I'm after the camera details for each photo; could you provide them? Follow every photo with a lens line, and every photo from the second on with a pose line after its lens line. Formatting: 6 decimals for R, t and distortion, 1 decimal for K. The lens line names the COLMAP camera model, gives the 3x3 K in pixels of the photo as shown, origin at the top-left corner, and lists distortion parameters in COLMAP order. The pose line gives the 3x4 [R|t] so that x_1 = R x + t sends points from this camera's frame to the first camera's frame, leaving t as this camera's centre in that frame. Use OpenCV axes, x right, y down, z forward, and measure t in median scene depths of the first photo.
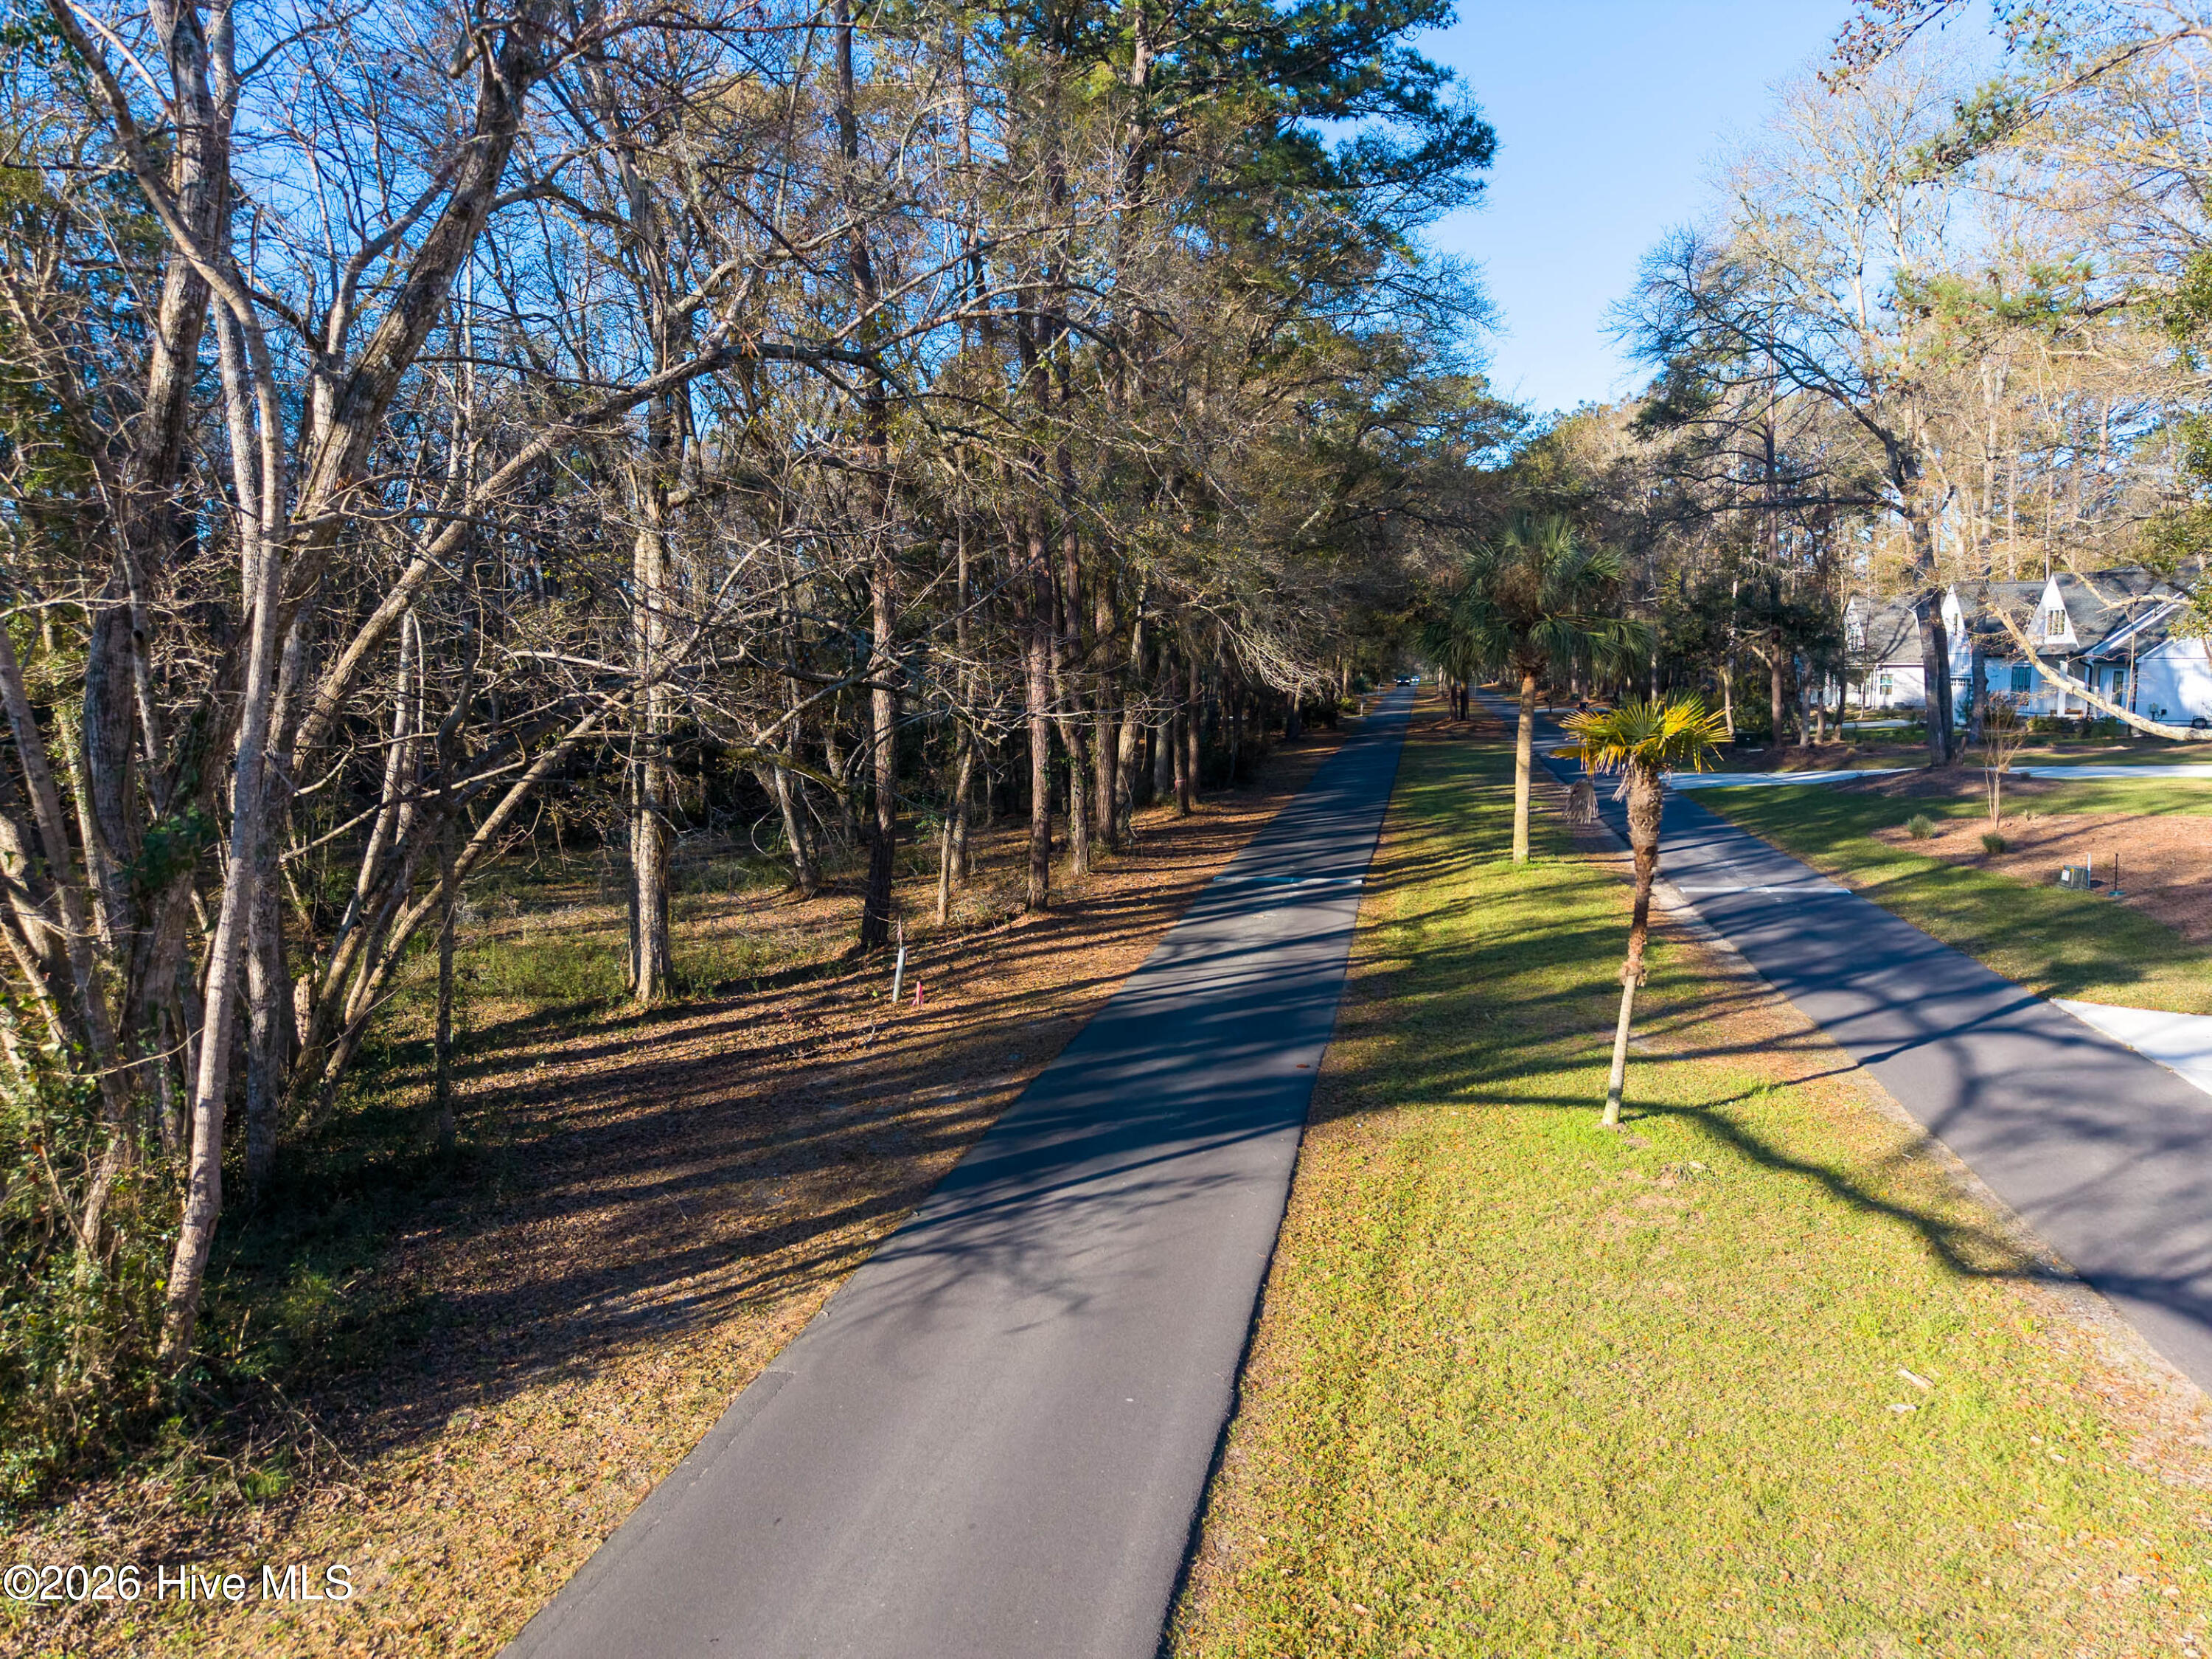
lens RADIAL K [[1488.5, 0, 1106.0], [0, 1488.5, 829.5], [0, 0, 1]] dist [0.005389, -0.005776]
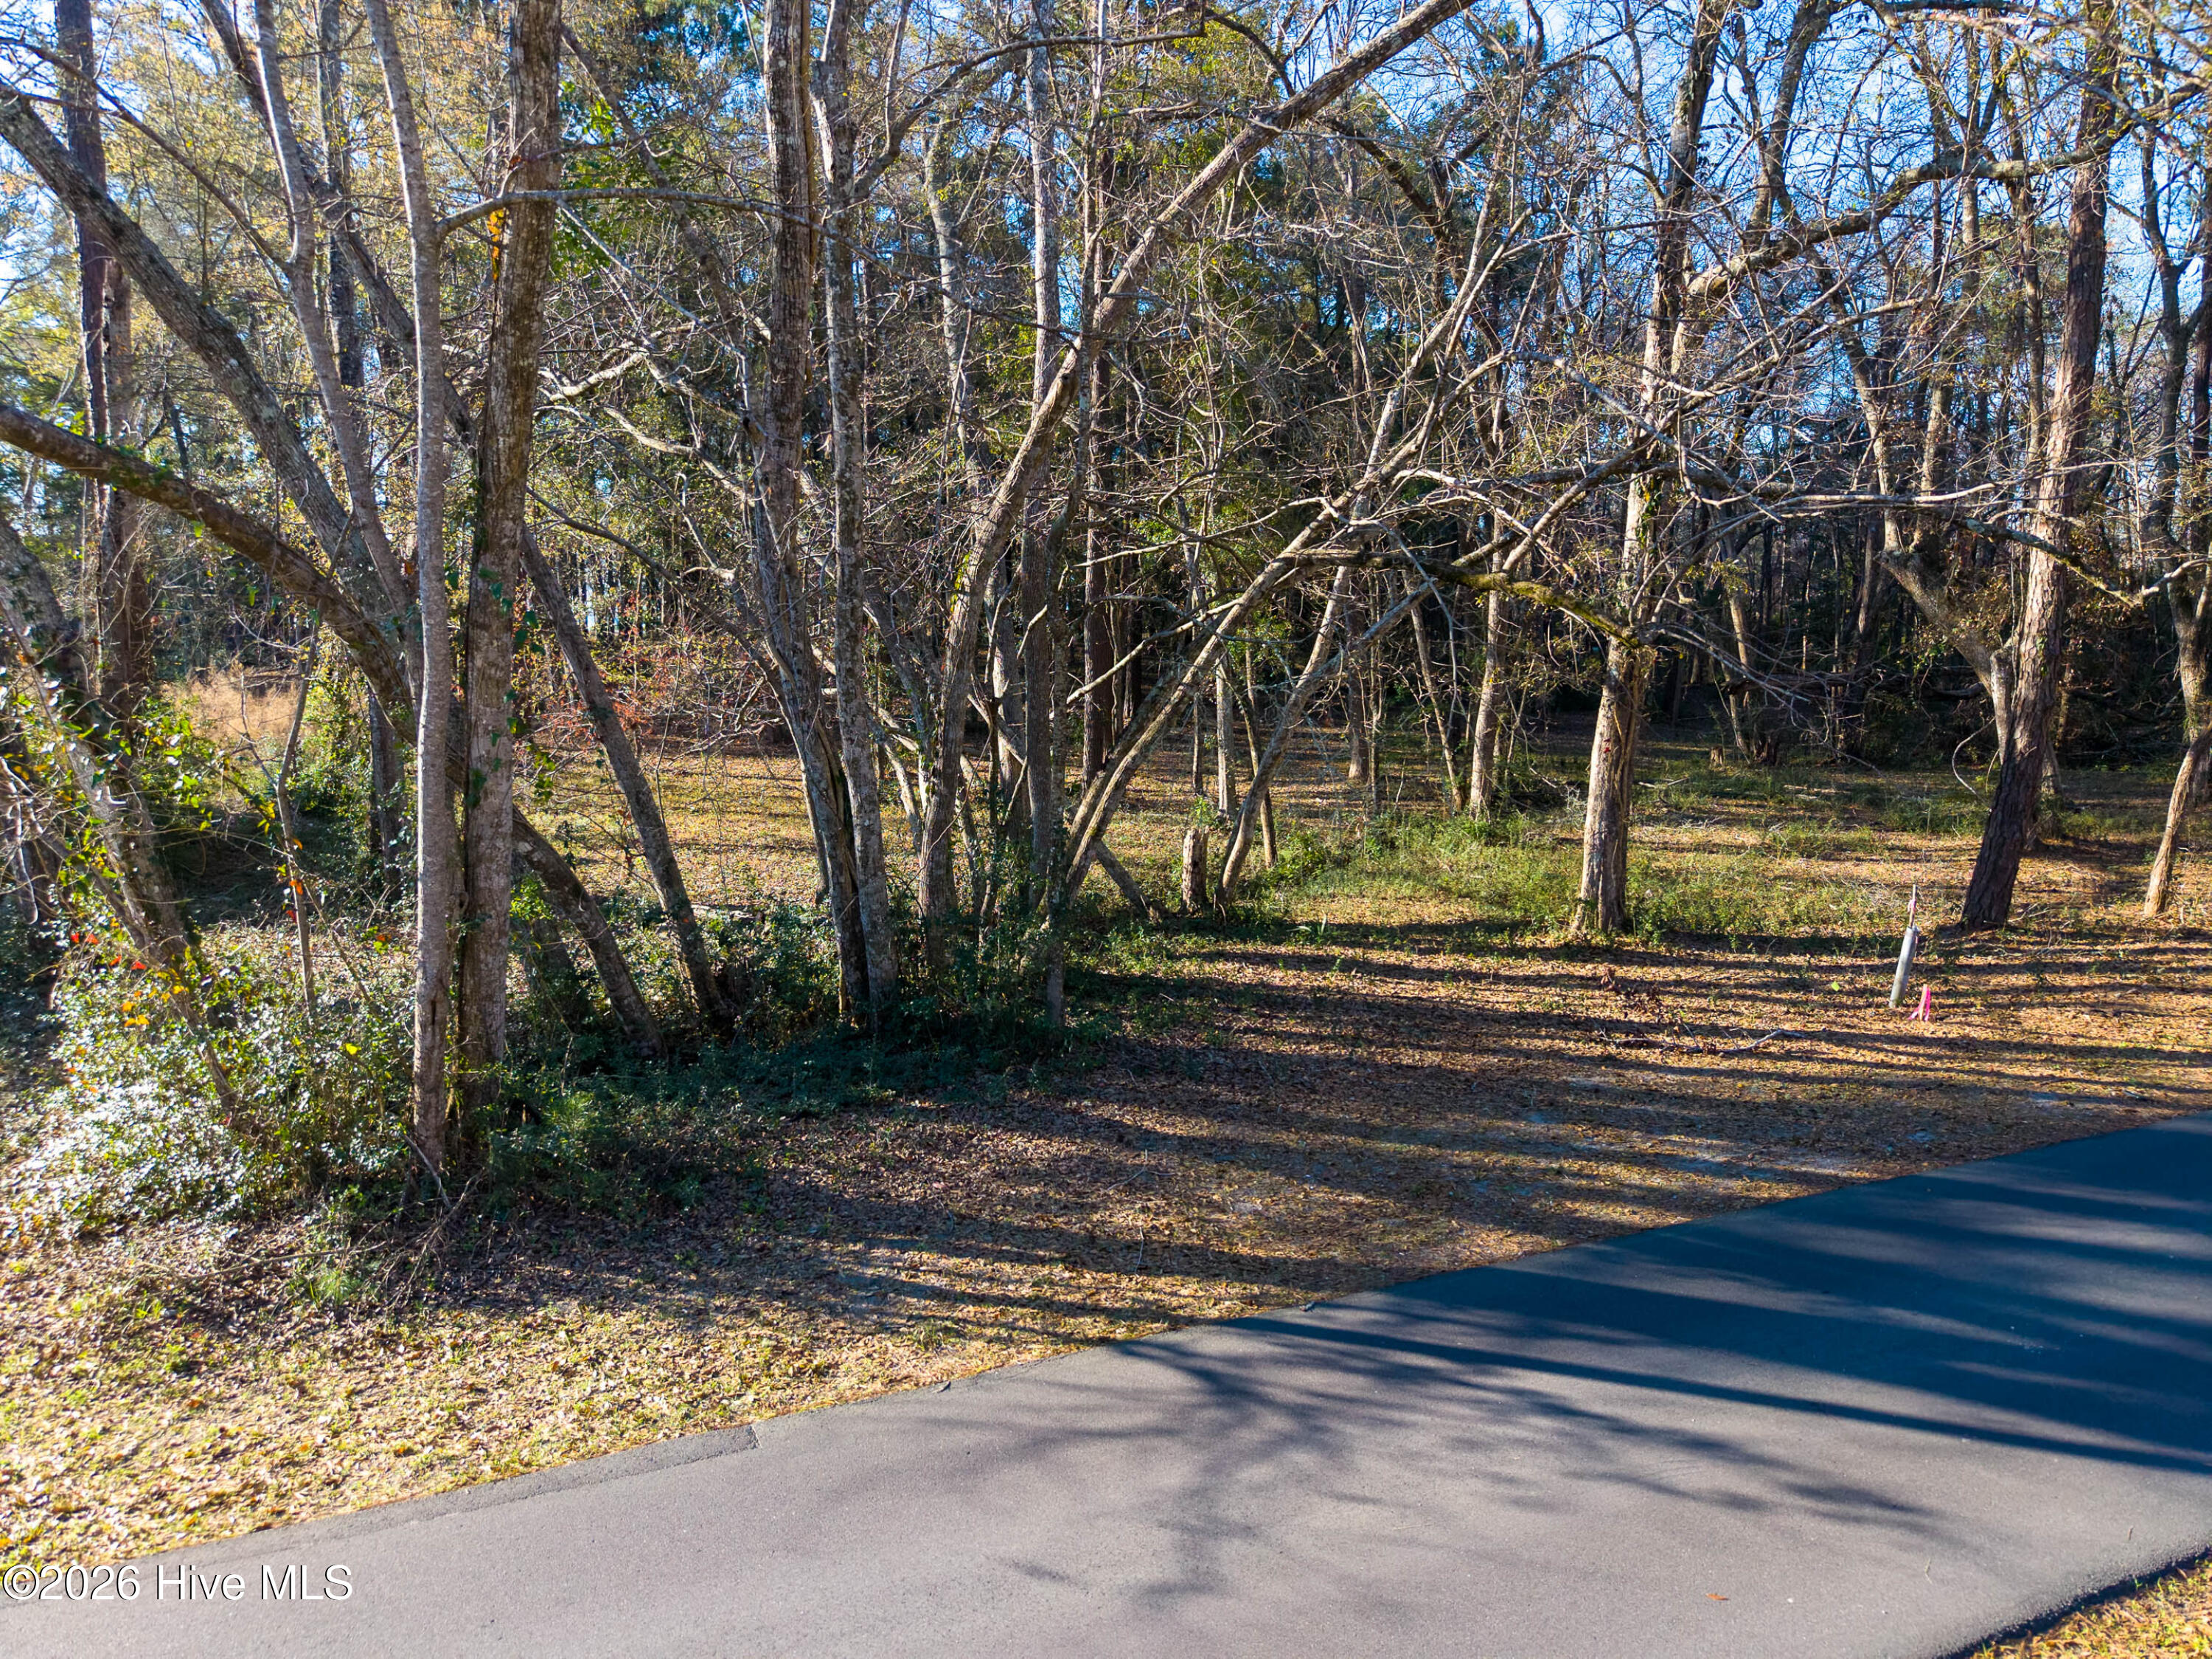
lens RADIAL K [[1488.5, 0, 1106.0], [0, 1488.5, 829.5], [0, 0, 1]] dist [0.005389, -0.005776]
pose [[0.578124, 0.140819, -0.803706, 0.303989], [-0.098317, 0.989841, 0.102710, 0.009694], [0.810004, 0.019639, 0.586095, 0.600582]]
